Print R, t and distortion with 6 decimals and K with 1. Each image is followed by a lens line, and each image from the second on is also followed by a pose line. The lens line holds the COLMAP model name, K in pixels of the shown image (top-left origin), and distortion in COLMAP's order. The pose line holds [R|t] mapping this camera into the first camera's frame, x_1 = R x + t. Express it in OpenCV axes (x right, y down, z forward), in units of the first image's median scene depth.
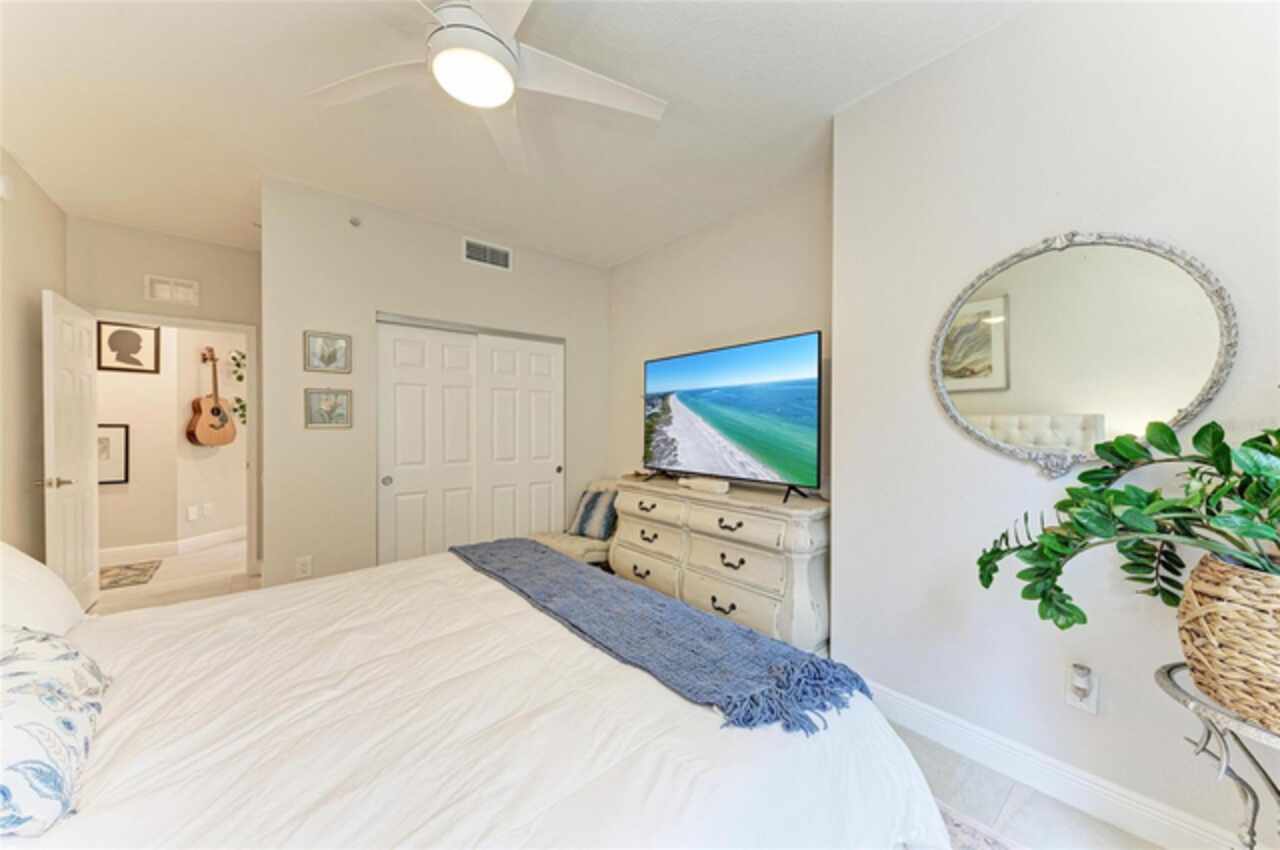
lens RADIAL K [[462.6, 0, 636.7], [0, 462.6, 426.0], [0, 0, 1]] dist [0.008222, 0.000051]
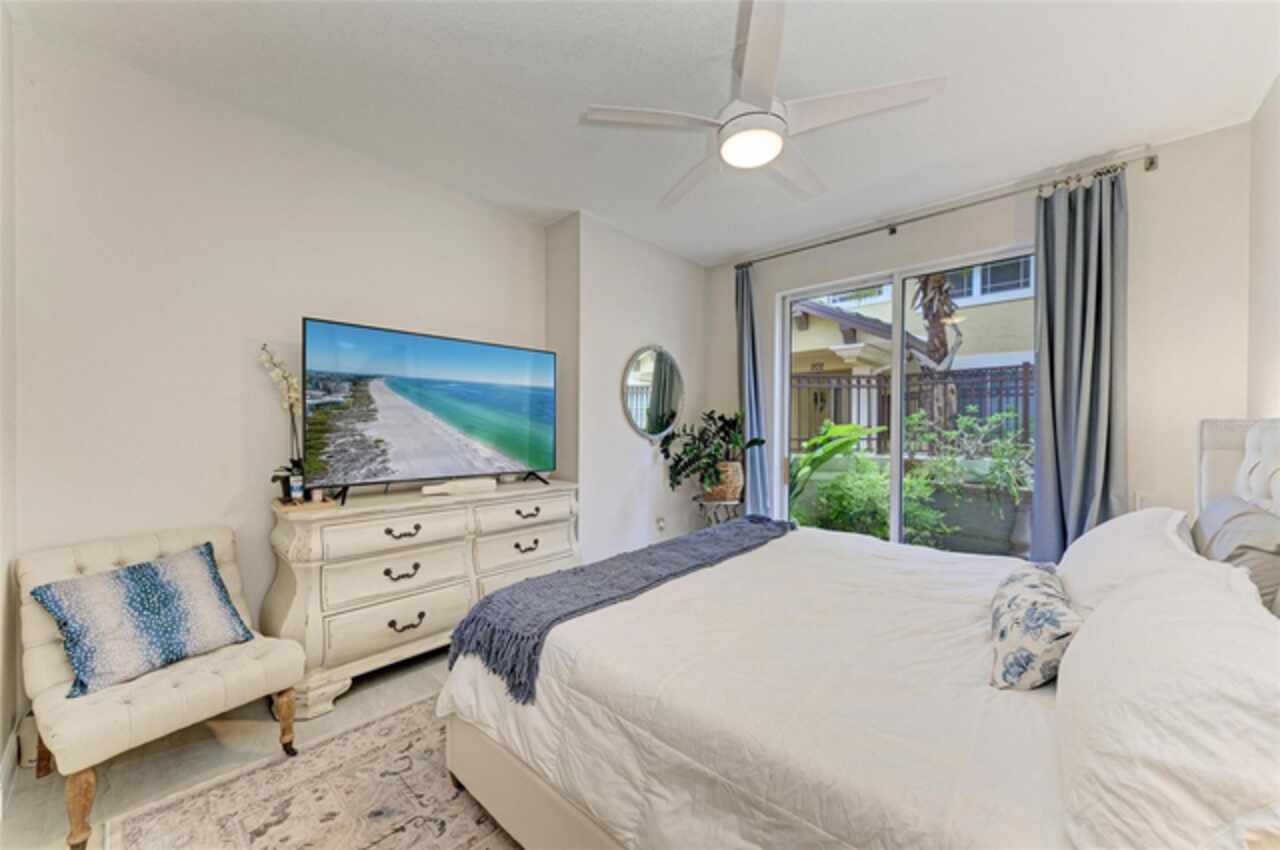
lens RADIAL K [[489.8, 0, 637.9], [0, 489.8, 430.5], [0, 0, 1]] dist [0.000321, 0.000010]
pose [[-0.168344, -0.006966, 0.985704, -0.793098], [-0.002120, 0.999975, 0.006705, 0.007350], [-0.985726, -0.000961, -0.168355, 0.753437]]
